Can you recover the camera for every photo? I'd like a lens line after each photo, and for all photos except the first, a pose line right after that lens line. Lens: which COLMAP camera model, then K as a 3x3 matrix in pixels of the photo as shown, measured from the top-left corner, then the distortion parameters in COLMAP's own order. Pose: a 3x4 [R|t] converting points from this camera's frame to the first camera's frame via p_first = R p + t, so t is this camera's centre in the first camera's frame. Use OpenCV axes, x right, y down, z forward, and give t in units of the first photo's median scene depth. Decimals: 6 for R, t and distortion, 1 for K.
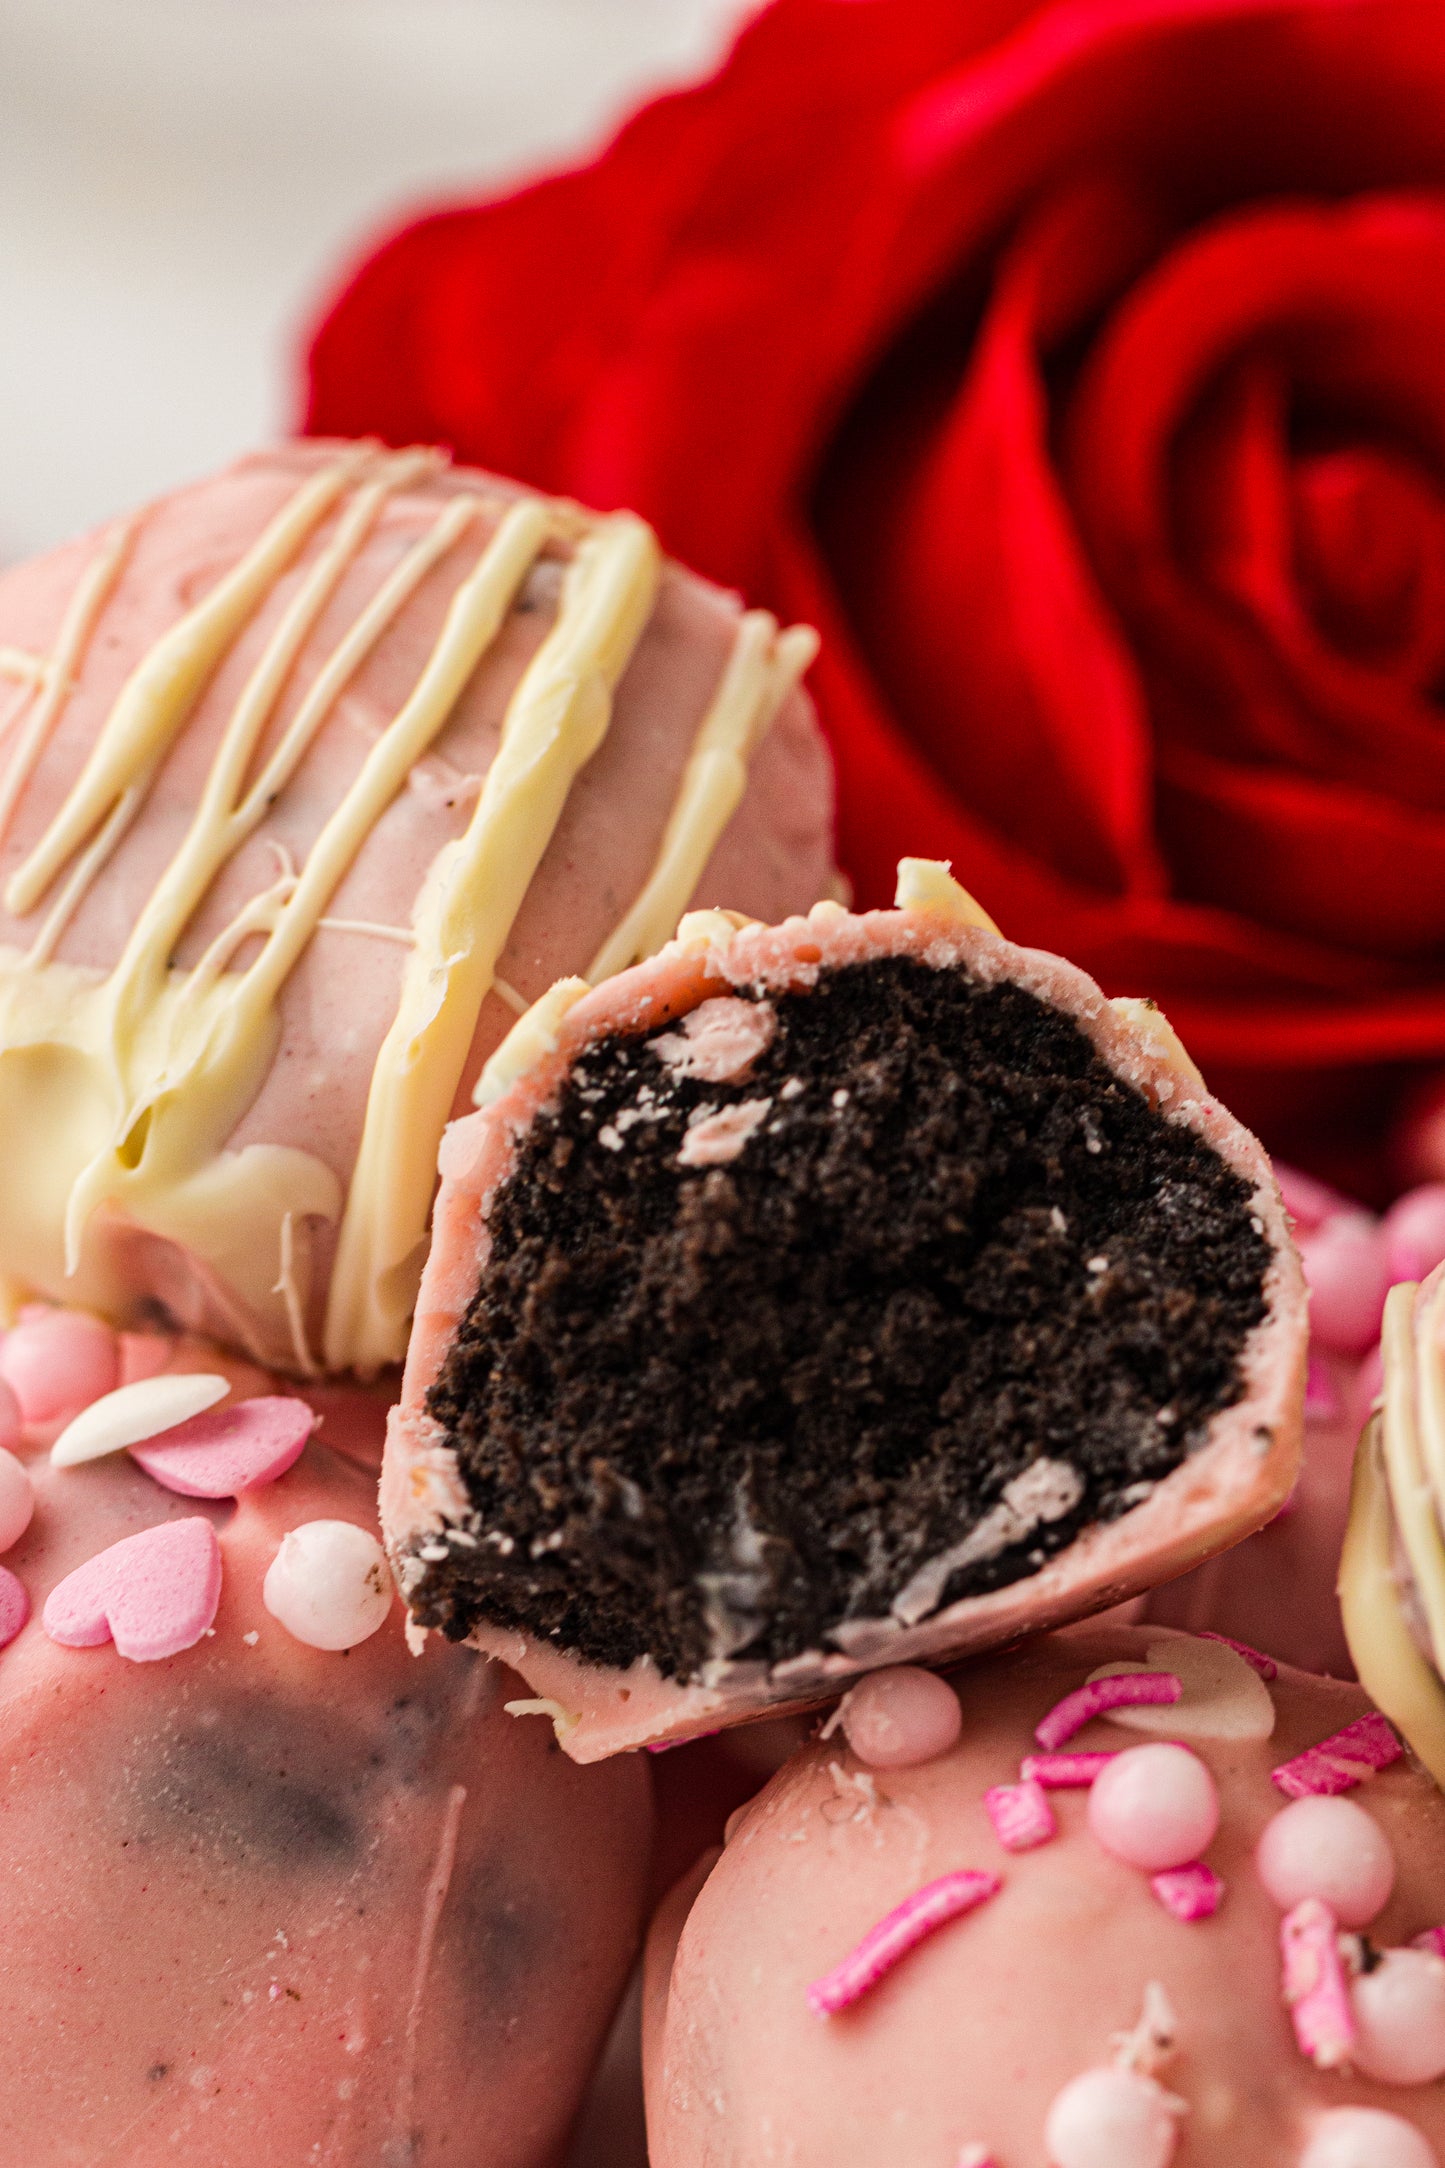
lens RADIAL K [[13268.5, 0, 722.5], [0, 13268.5, 1084.0], [0, 0, 1]] dist [0.155219, -10.972605]
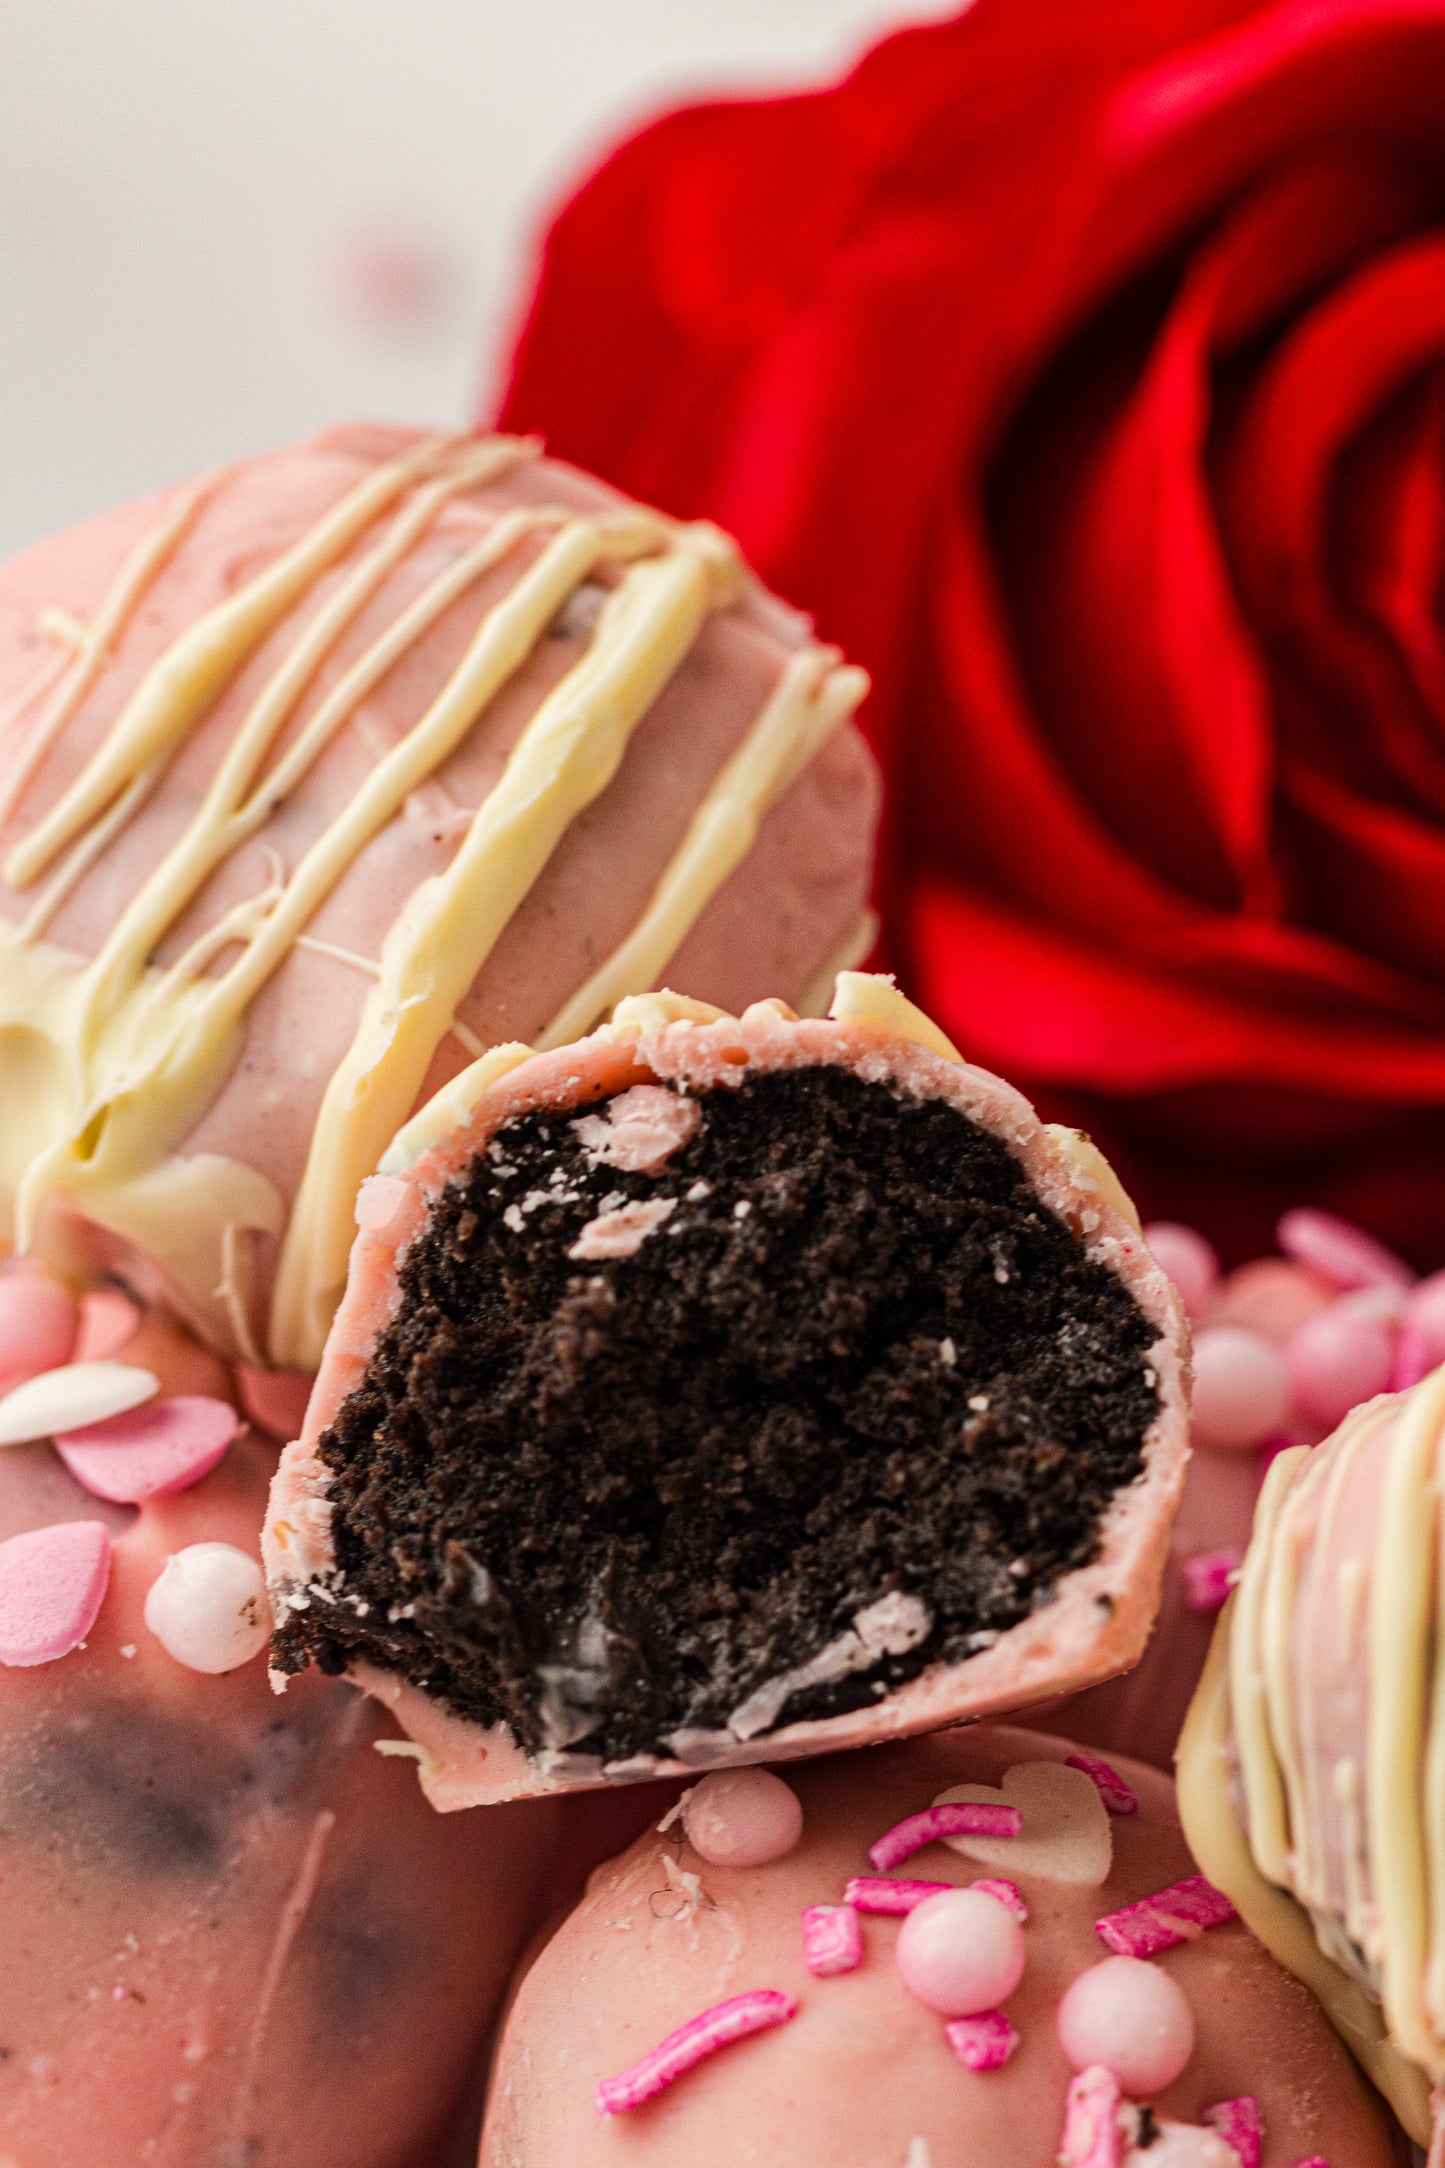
lens RADIAL K [[13268.5, 0, 722.5], [0, 13268.5, 1084.0], [0, 0, 1]] dist [0.155219, -10.972605]
pose [[0.986261, 0.120998, -0.112468, 0.118769], [-0.110063, 0.988998, 0.098838, -0.106913], [0.123190, -0.085102, 0.988727, 0.009120]]
